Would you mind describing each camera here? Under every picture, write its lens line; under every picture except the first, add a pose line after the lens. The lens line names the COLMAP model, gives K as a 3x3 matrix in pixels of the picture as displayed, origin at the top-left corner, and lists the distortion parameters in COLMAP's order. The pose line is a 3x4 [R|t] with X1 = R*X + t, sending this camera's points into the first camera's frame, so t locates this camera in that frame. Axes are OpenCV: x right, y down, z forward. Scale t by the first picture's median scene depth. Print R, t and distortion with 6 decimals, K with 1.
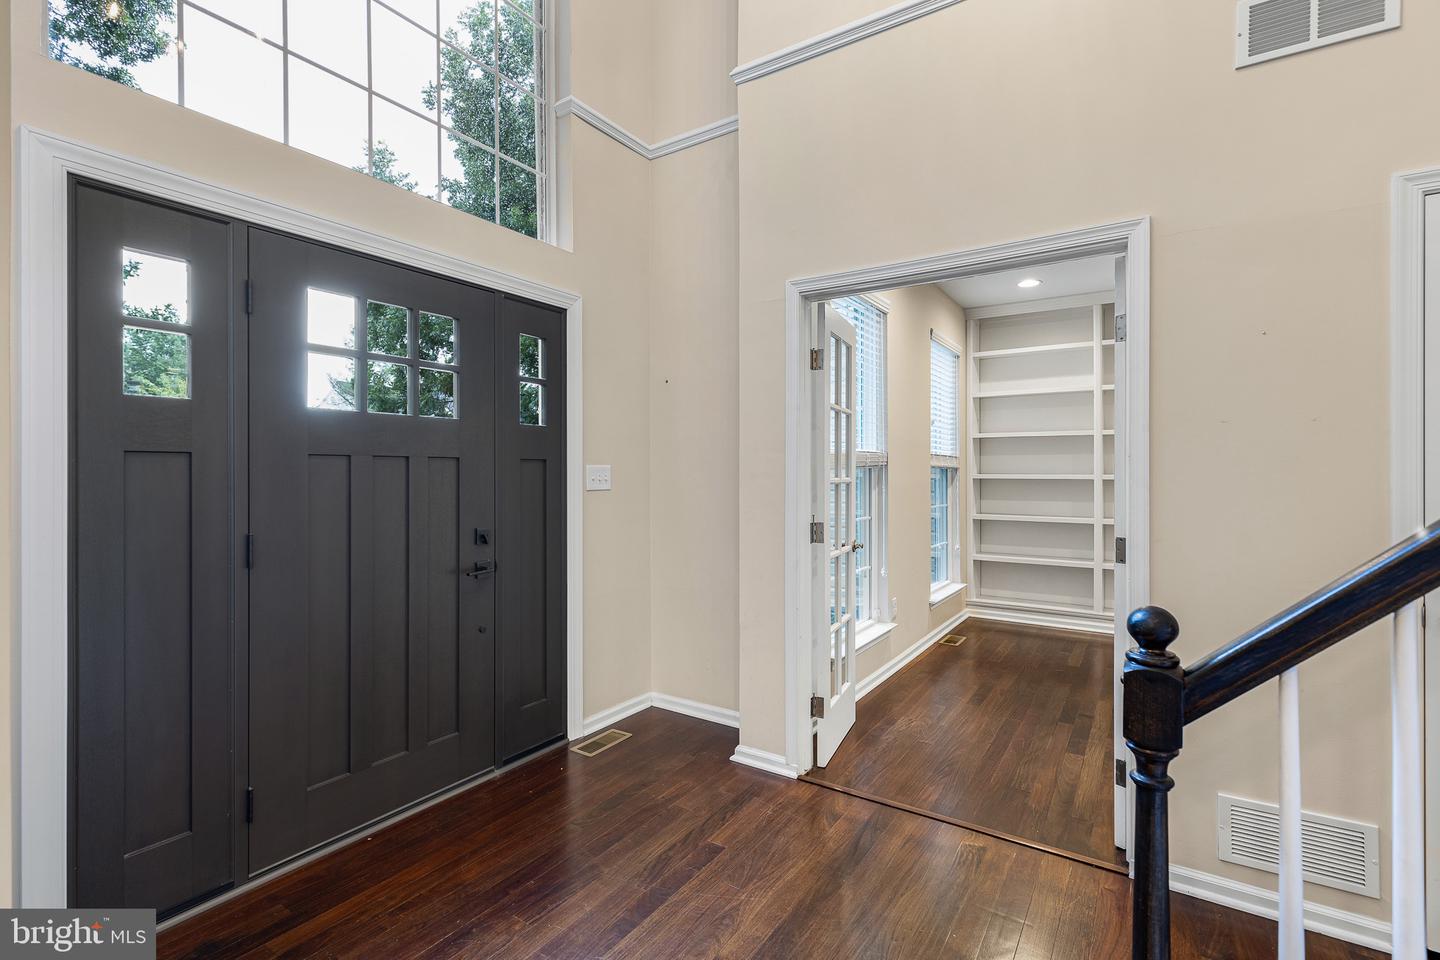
lens RADIAL K [[655.5, 0, 718.3], [0, 655.5, 473.9], [0, 0, 1]] dist [0.004580, -0.000710]
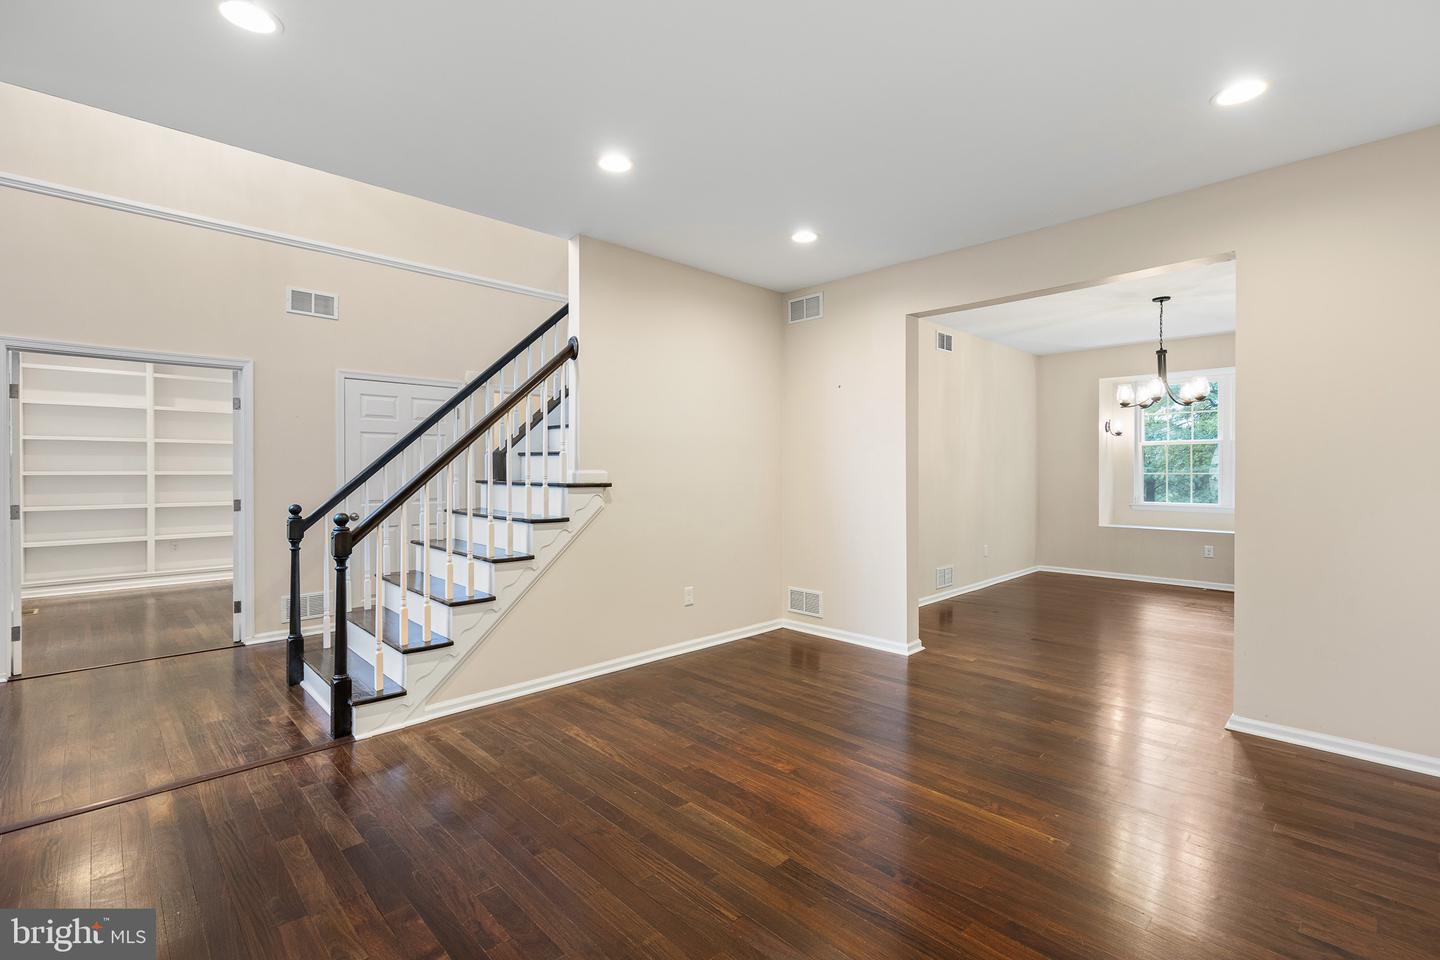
lens RADIAL K [[655.5, 0, 717.7], [0, 655.5, 473.3], [0, 0, 1]] dist [0.004580, -0.000710]
pose [[0.215543, -0.003867, 0.976487, -1.039106], [0.000936, 0.999993, 0.003753, 0.001918], [-0.976494, 0.000105, 0.215545, -0.913441]]
